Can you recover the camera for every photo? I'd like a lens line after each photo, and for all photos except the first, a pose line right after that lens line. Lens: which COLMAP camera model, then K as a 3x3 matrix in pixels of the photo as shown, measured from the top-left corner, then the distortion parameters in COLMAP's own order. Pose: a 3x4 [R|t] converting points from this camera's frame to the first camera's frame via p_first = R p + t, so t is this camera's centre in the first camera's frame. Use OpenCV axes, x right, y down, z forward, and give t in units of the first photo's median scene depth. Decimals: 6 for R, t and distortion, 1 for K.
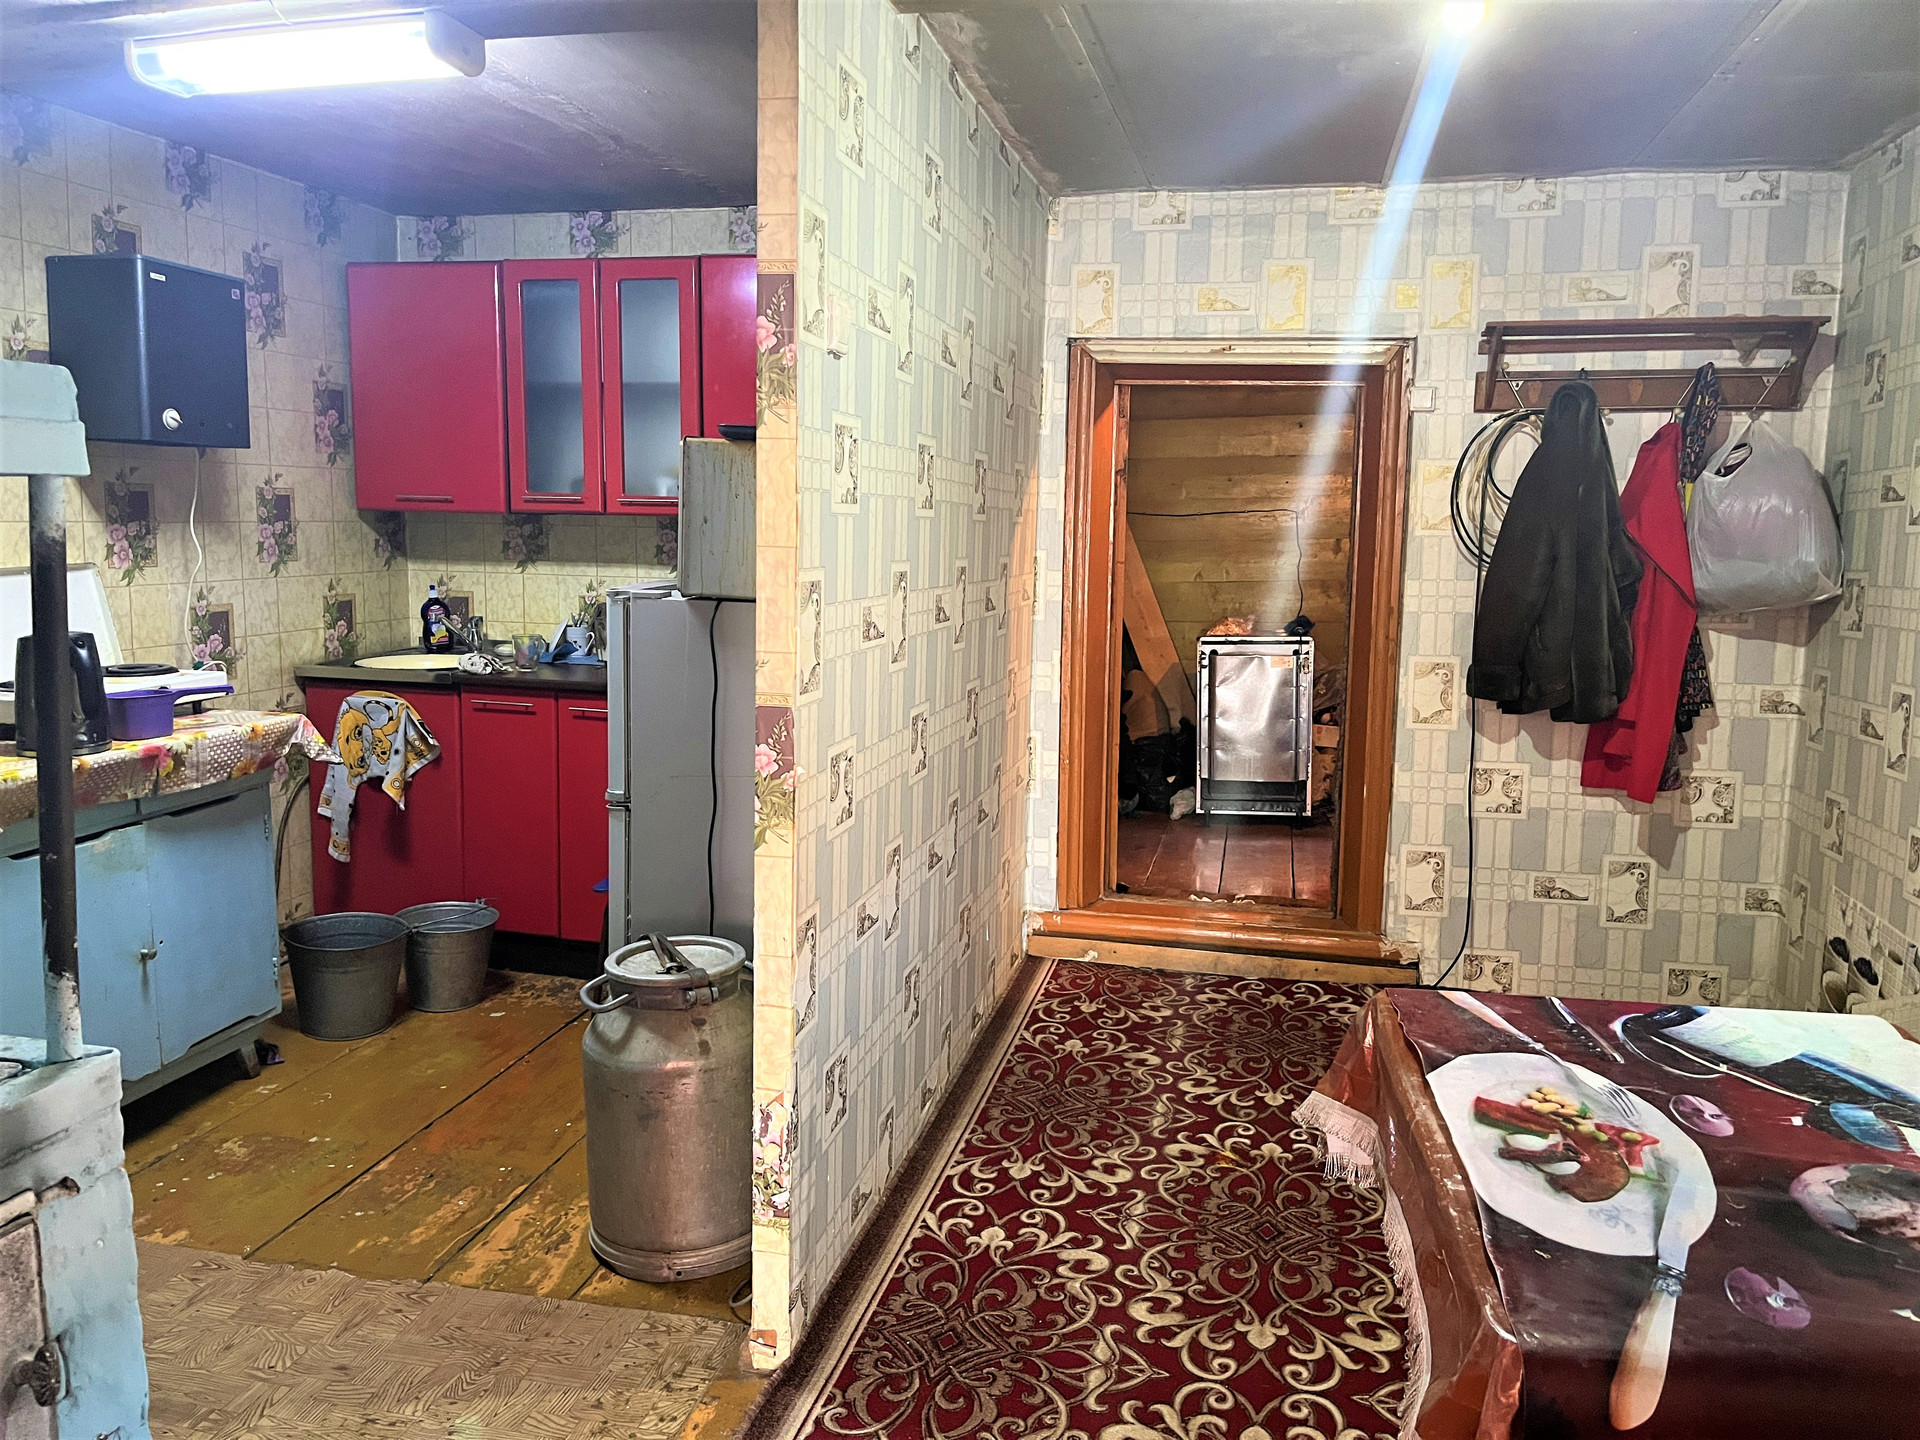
lens RADIAL K [[1451.2, 0, 969.5], [0, 1451.2, 708.4], [0, 0, 1]] dist [0.060106, -0.080111]
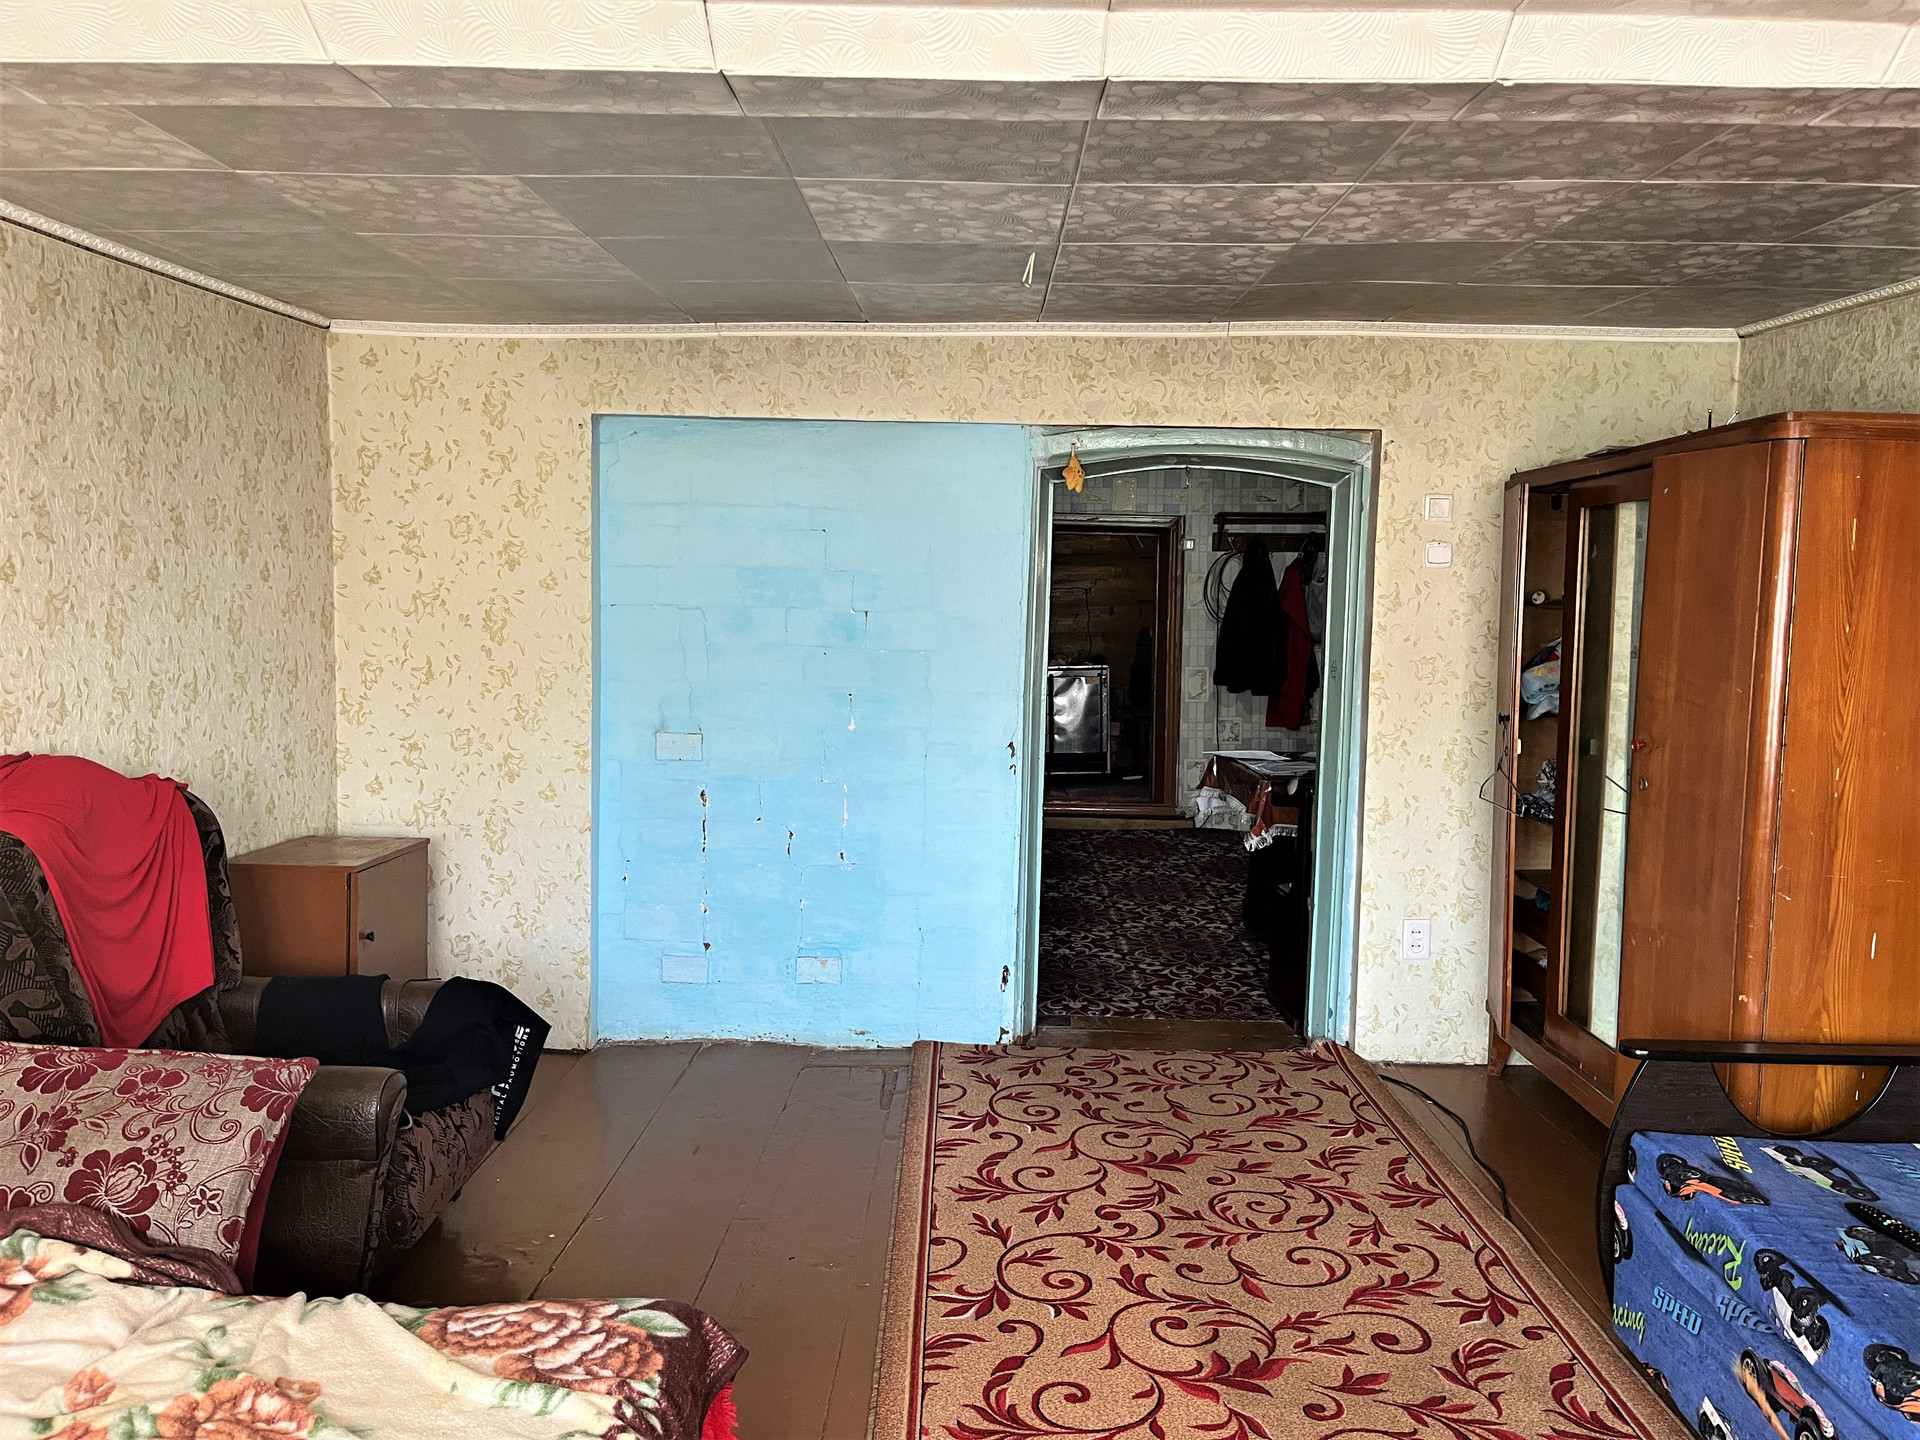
lens RADIAL K [[1451.2, 0, 957.7], [0, 1451.2, 721.1], [0, 0, 1]] dist [0.060106, -0.080111]
pose [[0.981463, -0.025606, 0.189934, -0.418589], [0.030515, 0.999270, -0.022967, 0.080318], [-0.189207, 0.028337, 0.981528, -0.981245]]
